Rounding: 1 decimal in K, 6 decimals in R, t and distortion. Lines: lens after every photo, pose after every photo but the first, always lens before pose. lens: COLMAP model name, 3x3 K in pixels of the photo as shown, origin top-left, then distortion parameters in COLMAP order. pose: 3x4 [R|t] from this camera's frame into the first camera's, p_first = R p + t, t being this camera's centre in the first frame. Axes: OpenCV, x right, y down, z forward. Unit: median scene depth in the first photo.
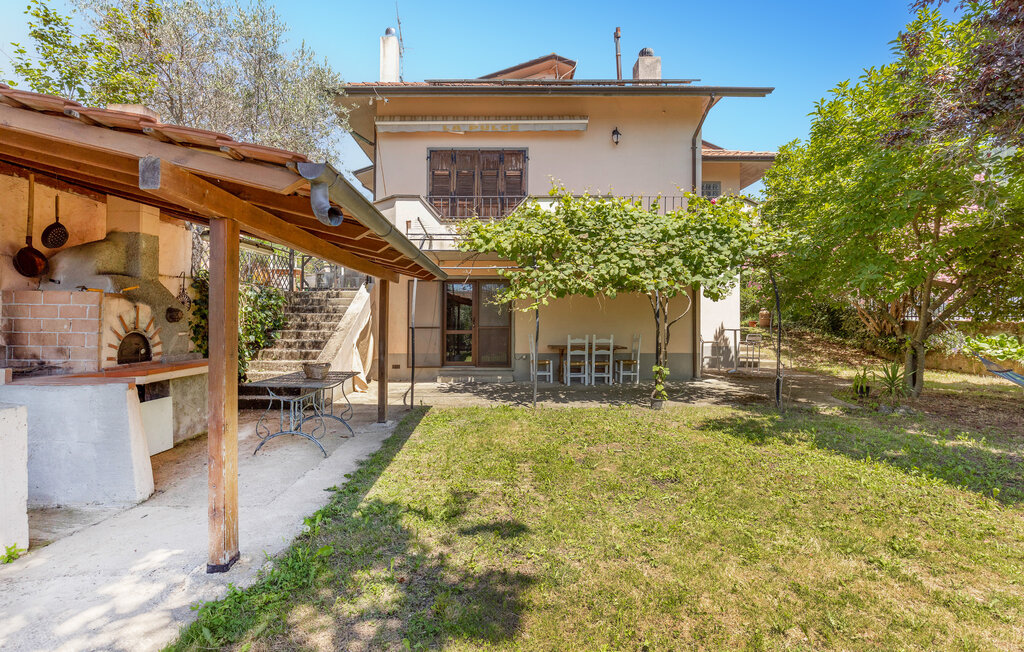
lens RADIAL K [[469.0, 0, 494.4], [0, 469.0, 318.5], [0, 0, 1]] dist [-0.009780, -0.000284]
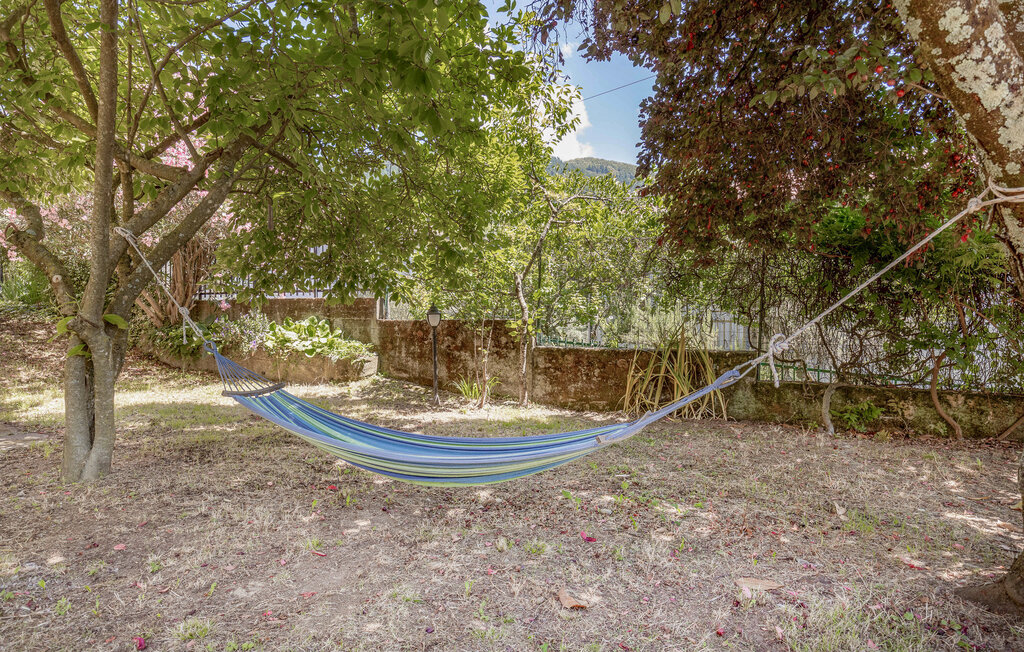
lens RADIAL K [[599.4, 0, 513.0], [0, 599.4, 323.9], [0, 0, 1]] dist [0.001704, 0.000135]
pose [[0.439040, -0.009192, 0.898420, 0.457989], [-0.002362, 0.999932, 0.011385, 0.033435], [-0.898464, -0.007121, 0.438989, 0.371392]]
